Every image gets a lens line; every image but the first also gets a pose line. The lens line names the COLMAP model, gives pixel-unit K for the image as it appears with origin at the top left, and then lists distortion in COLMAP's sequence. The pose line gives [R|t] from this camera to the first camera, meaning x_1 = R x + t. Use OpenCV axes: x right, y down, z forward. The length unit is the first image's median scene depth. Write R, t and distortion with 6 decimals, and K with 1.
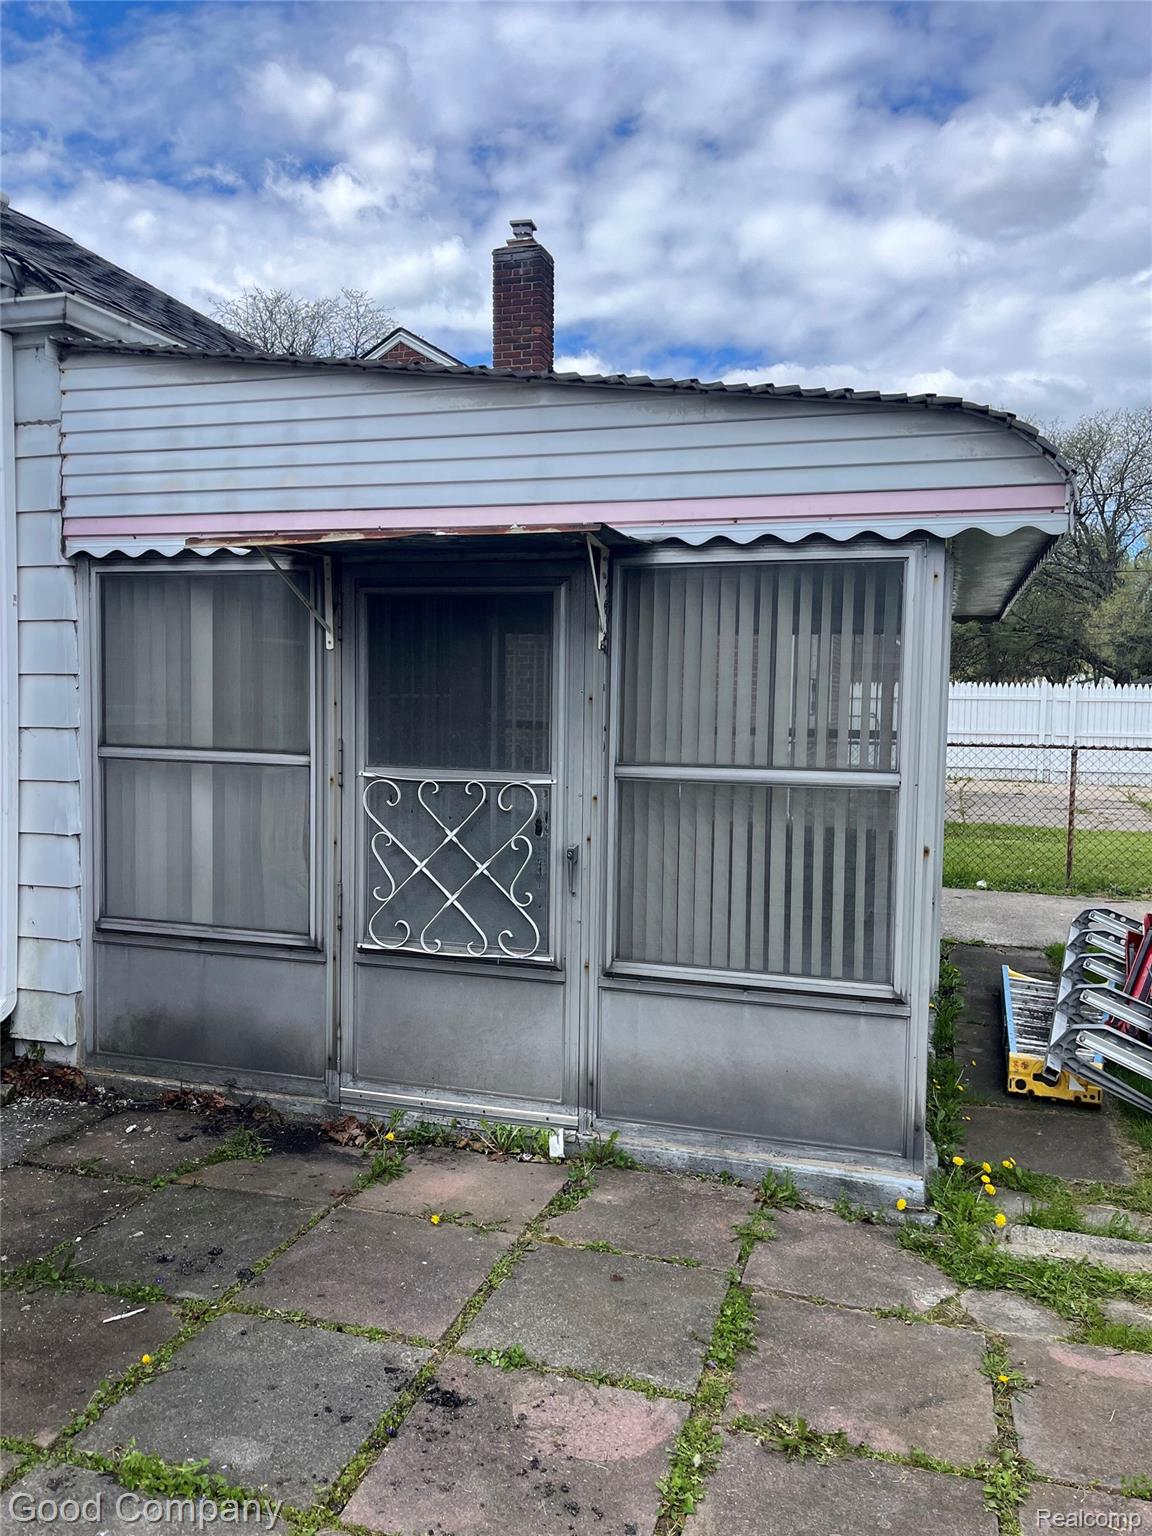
lens RADIAL K [[1149.9, 0, 576.0], [0, 1149.9, 768.0], [0, 0, 1]] dist [0.105332, -0.152230]
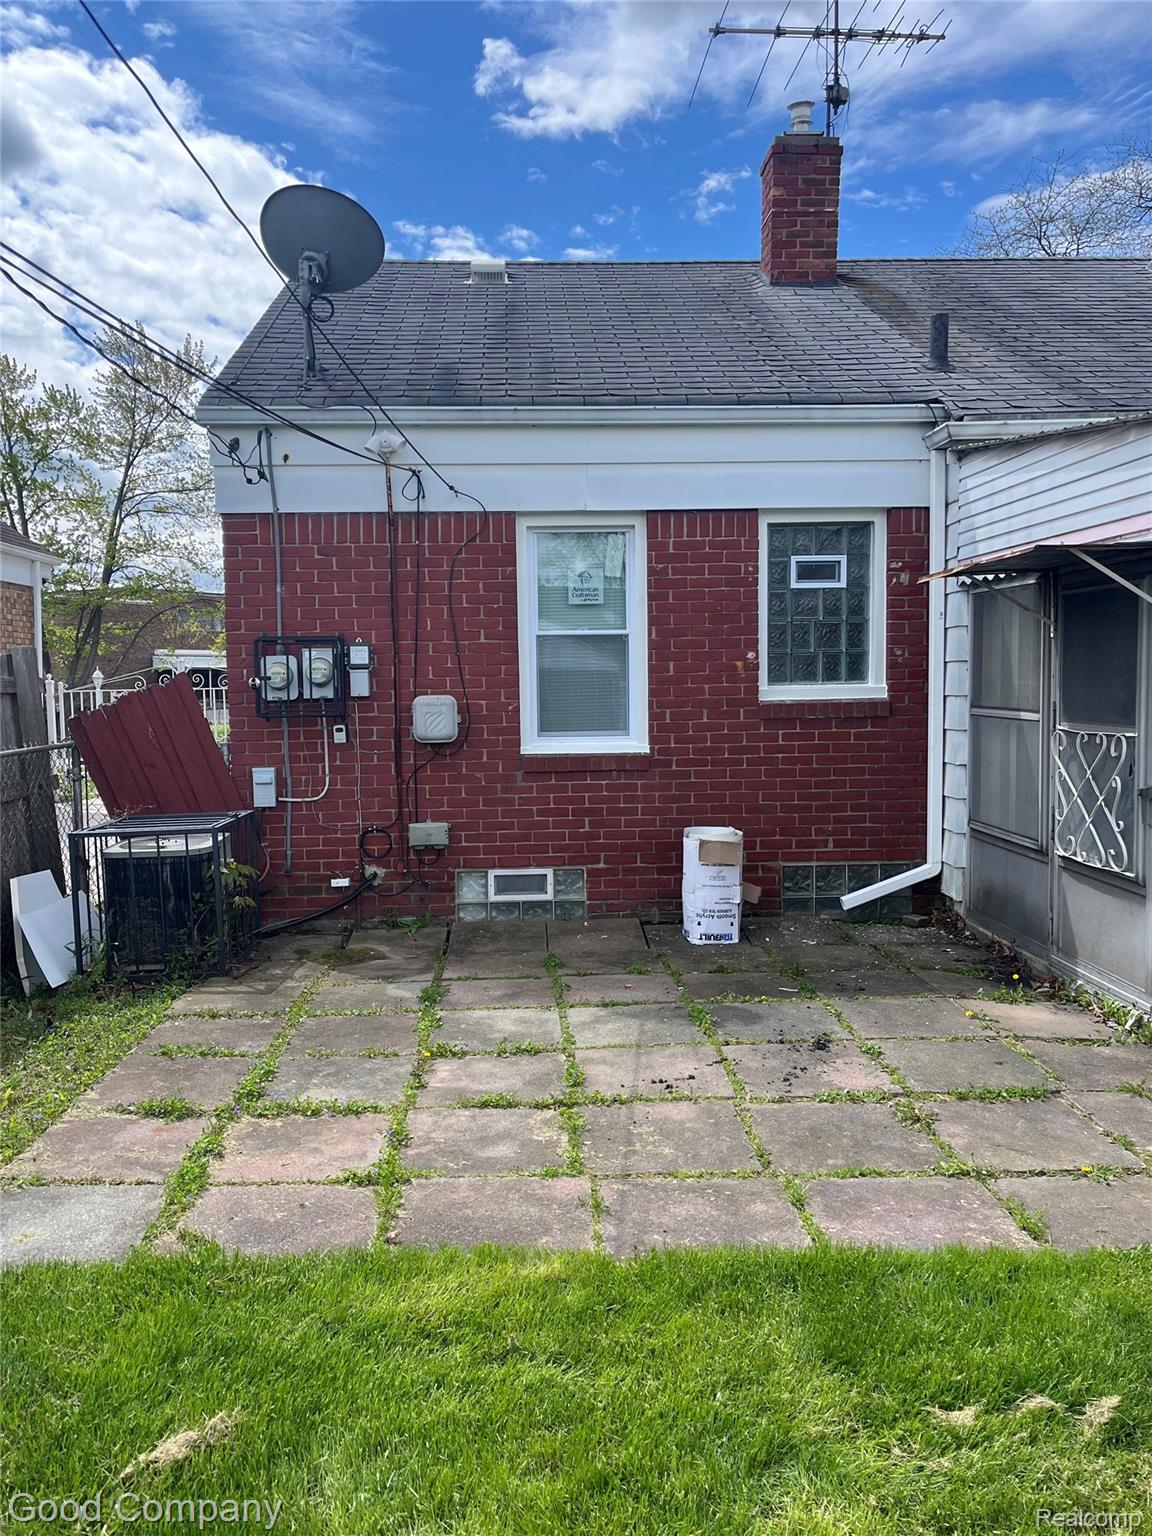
lens RADIAL K [[1149.9, 0, 576.0], [0, 1149.9, 768.0], [0, 0, 1]] dist [0.105332, -0.152230]
pose [[0.351234, 0.053844, -0.934738, 0.965400], [-0.040423, 0.998286, 0.042316, 0.019365], [0.935415, 0.022922, 0.352808, -0.024320]]
